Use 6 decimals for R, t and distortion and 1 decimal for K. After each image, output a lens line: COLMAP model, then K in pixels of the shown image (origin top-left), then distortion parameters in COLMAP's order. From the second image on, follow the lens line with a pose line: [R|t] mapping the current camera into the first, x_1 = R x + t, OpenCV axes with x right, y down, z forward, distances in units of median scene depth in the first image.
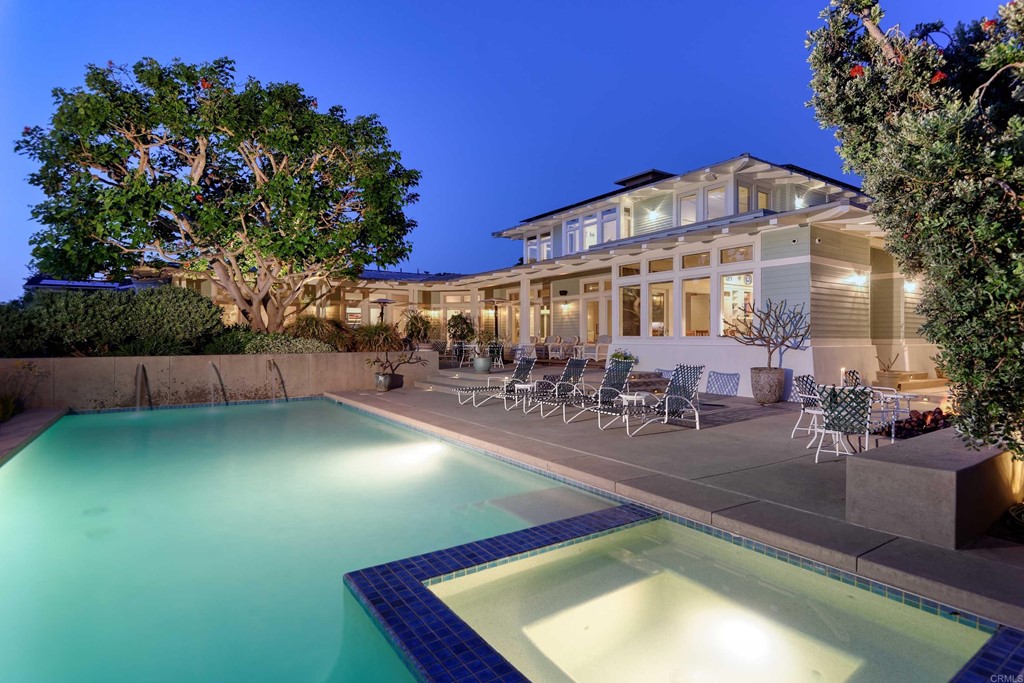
lens RADIAL K [[532.2, 0, 509.5], [0, 532.2, 339.2], [0, 0, 1]] dist [-0.001390, -0.004187]
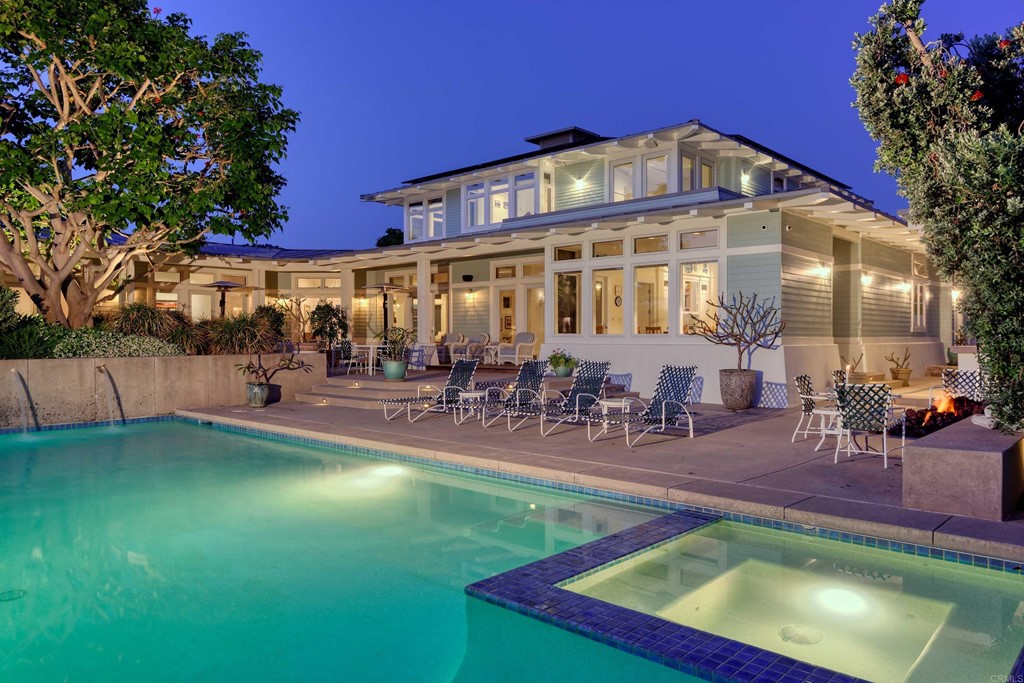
lens RADIAL K [[716.7, 0, 512.2], [0, 716.7, 341.5], [0, 0, 1]] dist [-0.000090, 0.000615]
pose [[0.972476, -0.000586, 0.233004, -0.143902], [-0.000495, 0.999989, 0.004580, 0.001463], [-0.233004, -0.004569, 0.972465, -0.066433]]
